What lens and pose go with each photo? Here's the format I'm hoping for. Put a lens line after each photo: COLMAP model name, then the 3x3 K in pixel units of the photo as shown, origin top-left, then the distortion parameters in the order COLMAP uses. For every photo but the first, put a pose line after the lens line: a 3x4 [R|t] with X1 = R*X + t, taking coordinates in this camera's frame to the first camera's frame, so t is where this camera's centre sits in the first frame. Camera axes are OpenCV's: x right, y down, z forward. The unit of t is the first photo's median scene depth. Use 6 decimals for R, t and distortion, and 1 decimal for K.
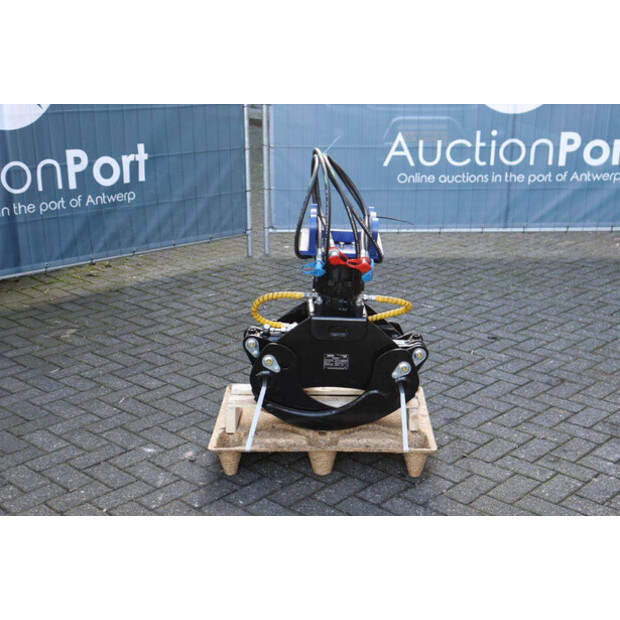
lens RADIAL K [[914.1, 0, 312.3], [0, 914.1, 310.7], [0, 0, 1]] dist [0.093244, 0.000000]
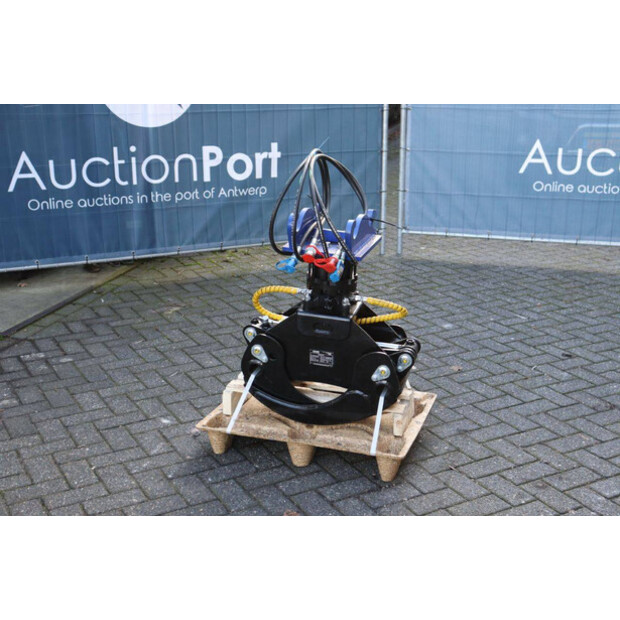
lens RADIAL K [[869.4, 0, 307.4], [0, 869.4, 309.7], [0, 0, 1]] dist [0.066220, 0.000000]
pose [[0.950660, 0.090658, -0.296694, 0.218407], [-0.089386, 0.995837, 0.017879, -0.010644], [0.297079, 0.009524, 0.954805, 0.048672]]
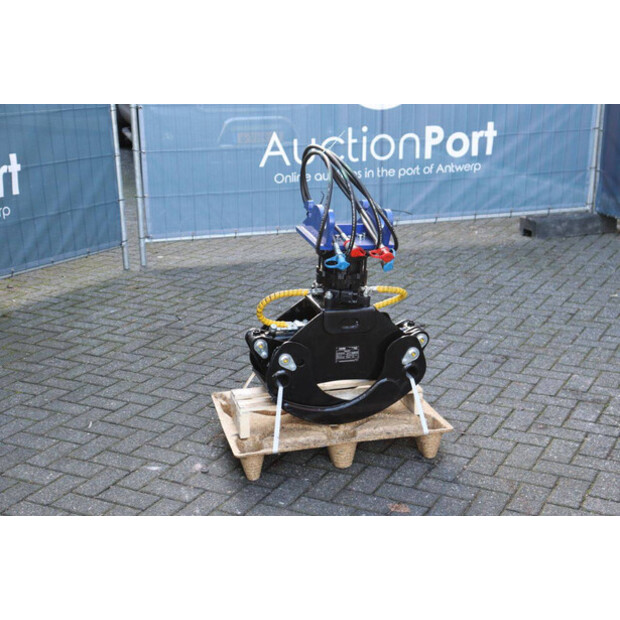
lens RADIAL K [[970.3, 0, 315.1], [0, 970.3, 309.4], [0, 0, 1]] dist [0.132279, 0.000000]
pose [[0.962613, -0.087722, 0.256284, -0.206911], [0.092113, 0.995735, -0.005156, 0.006421], [-0.254738, 0.028570, 0.966588, -0.022306]]
